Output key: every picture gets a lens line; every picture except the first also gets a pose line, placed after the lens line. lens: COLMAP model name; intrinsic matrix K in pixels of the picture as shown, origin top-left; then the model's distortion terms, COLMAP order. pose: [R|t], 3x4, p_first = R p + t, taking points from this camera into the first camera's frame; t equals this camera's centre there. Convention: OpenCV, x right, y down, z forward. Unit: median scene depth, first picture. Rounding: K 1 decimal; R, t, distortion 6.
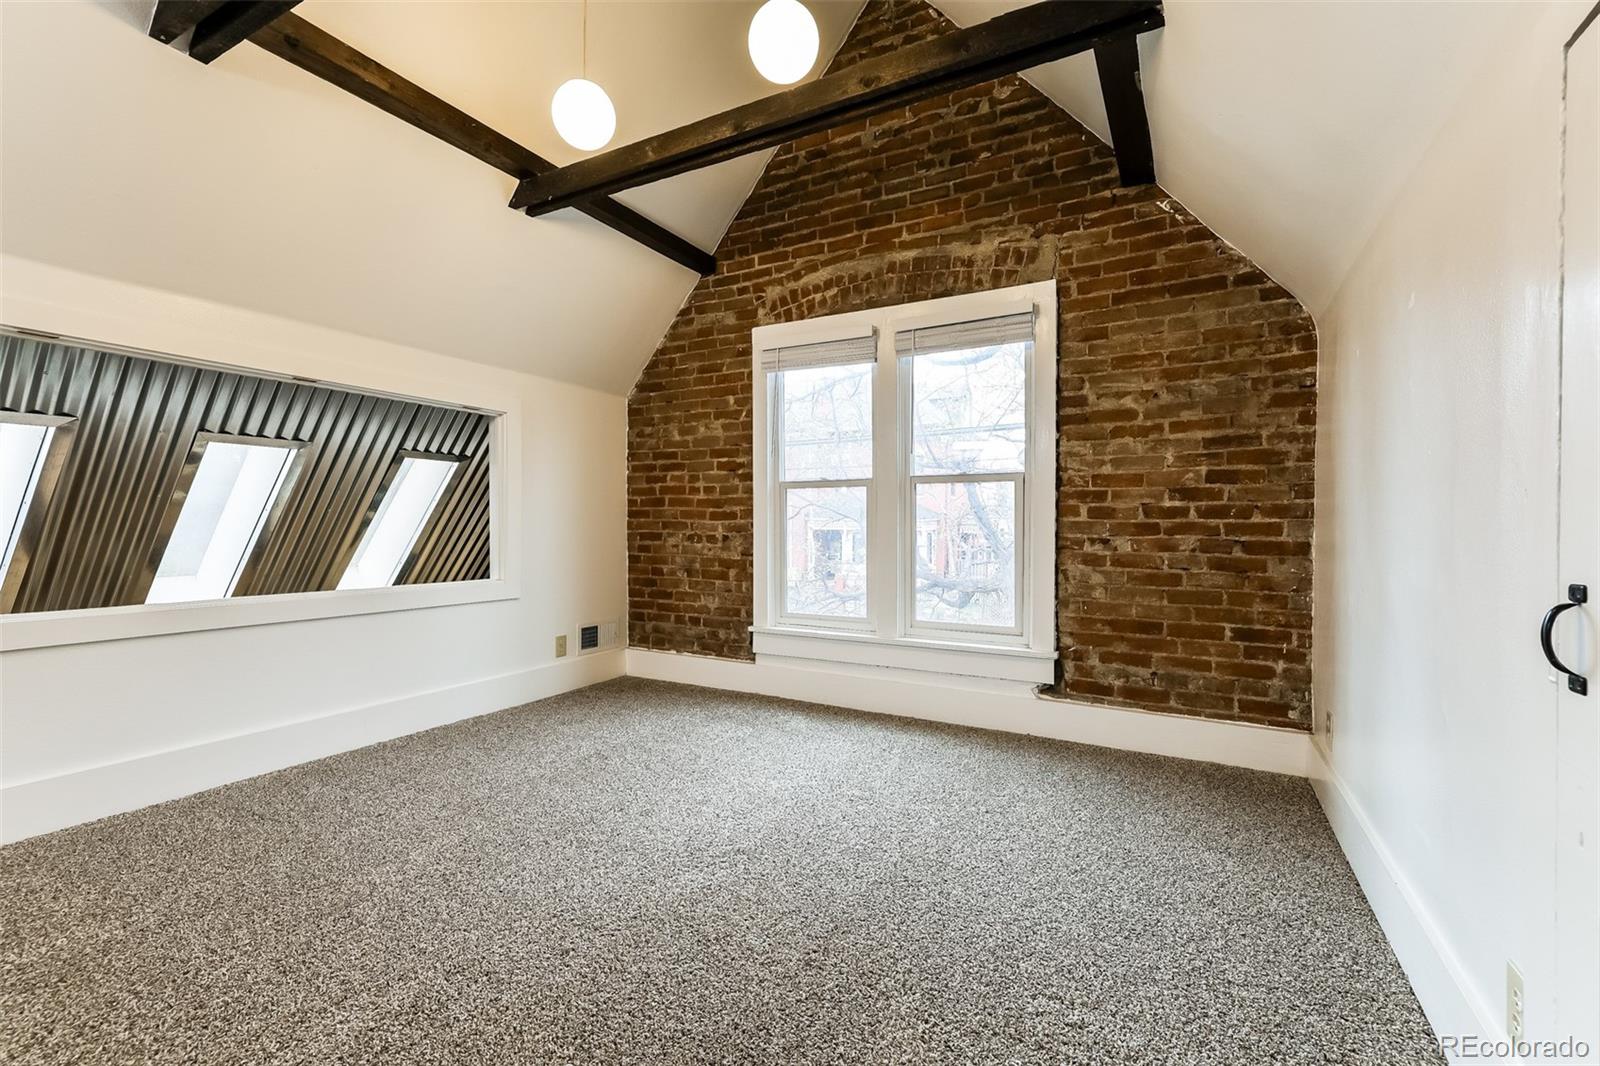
lens RADIAL K [[678.9, 0, 795.5], [0, 678.9, 534.2], [0, 0, 1]] dist [0.002750, -0.000200]
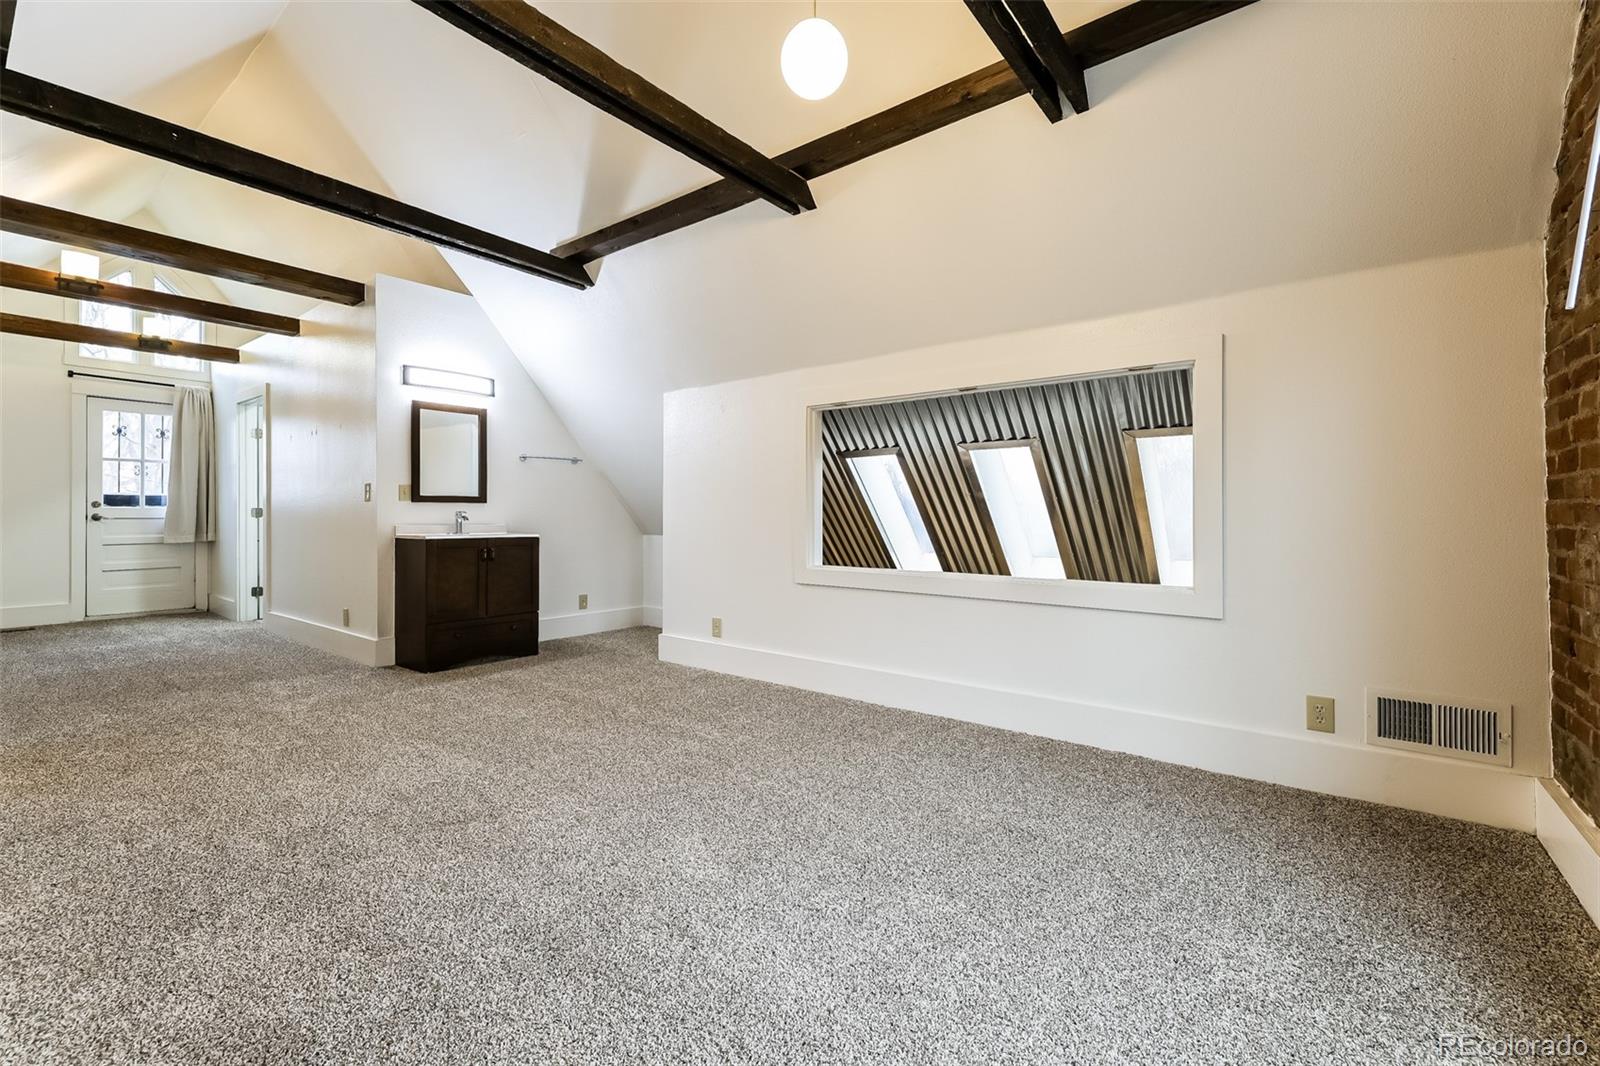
lens RADIAL K [[678.9, 0, 784.6], [0, 678.9, 511.2], [0, 0, 1]] dist [0.002750, -0.000200]
pose [[-0.176240, -0.013928, -0.984249, 0.381338], [-0.013461, 0.999840, -0.011738, -0.002476], [0.984255, 0.011180, -0.176399, 0.720317]]
